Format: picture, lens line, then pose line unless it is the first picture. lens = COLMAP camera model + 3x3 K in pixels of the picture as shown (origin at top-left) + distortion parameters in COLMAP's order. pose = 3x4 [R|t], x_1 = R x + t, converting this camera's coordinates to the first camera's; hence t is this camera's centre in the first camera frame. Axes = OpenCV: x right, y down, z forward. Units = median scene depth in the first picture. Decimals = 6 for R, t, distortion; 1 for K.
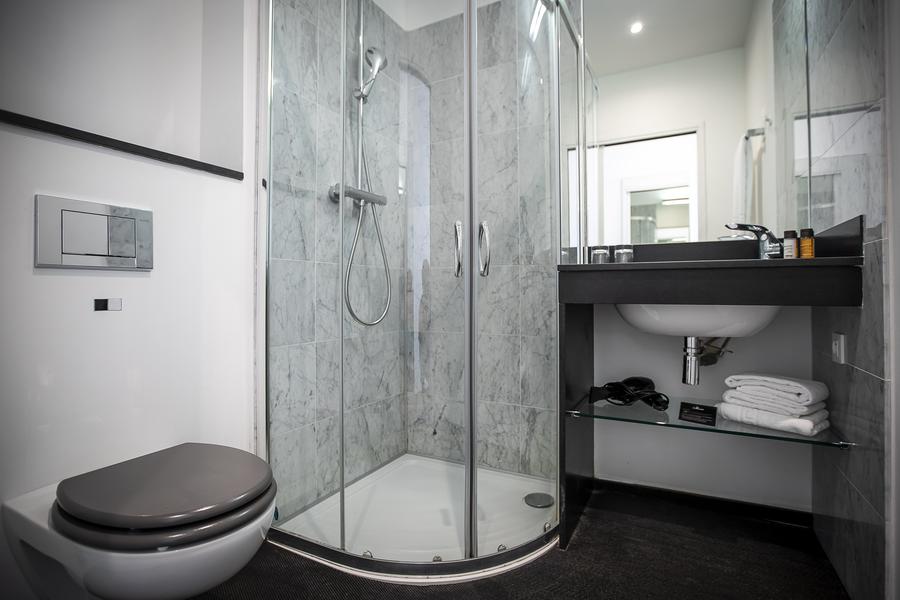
lens RADIAL K [[445.4, 0, 452.9], [0, 445.4, 292.4], [0, 0, 1]] dist [-0.030814, 0.001003]
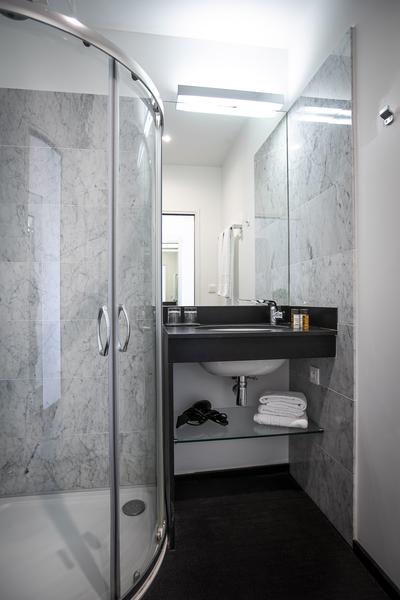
lens RADIAL K [[325.1, 0, 196.4], [0, 325.1, 306.5], [0, 0, 1]] dist [-0.026196, 0.010237]
pose [[0.809302, -0.009566, 0.587315, -0.202228], [0.000013, 0.999868, 0.016268, -0.125926], [-0.587393, -0.013158, 0.809195, 0.153745]]
